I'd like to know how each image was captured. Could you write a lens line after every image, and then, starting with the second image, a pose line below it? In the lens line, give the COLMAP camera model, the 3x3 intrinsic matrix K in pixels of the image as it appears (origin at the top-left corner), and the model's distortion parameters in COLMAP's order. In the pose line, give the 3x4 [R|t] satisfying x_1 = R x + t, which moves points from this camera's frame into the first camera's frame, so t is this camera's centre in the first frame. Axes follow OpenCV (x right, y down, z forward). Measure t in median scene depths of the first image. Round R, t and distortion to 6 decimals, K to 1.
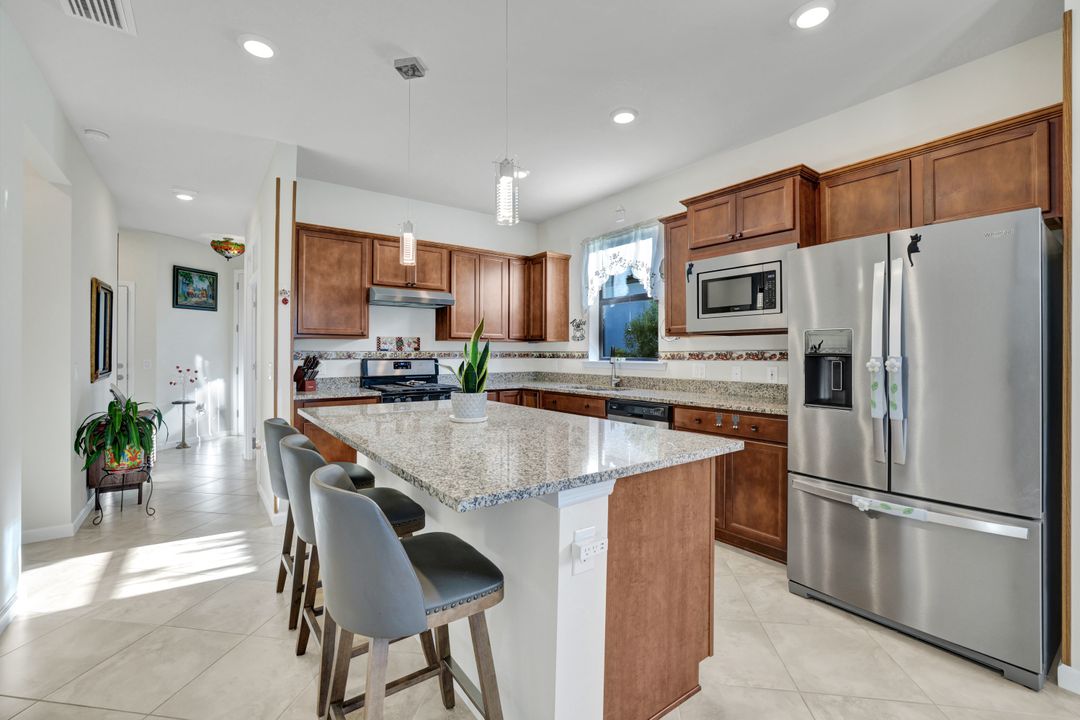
lens RADIAL K [[464.5, 0, 538.9], [0, 464.5, 361.9], [0, 0, 1]] dist [-0.027756, 0.006688]
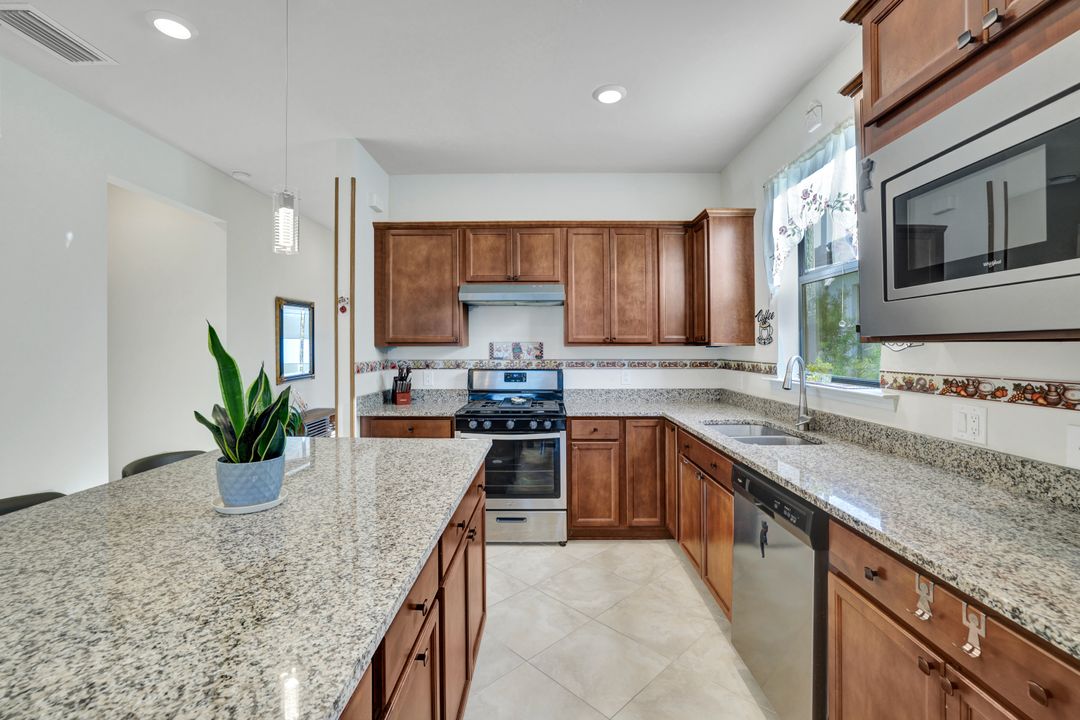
lens RADIAL K [[464.5, 0, 545.2], [0, 464.5, 347.2], [0, 0, 1]] dist [-0.027756, 0.006688]
pose [[0.800030, -0.002382, -0.599955, 0.252577], [-0.009325, 0.999822, -0.016405, -0.034321], [0.599888, 0.018719, 0.799865, 0.390531]]
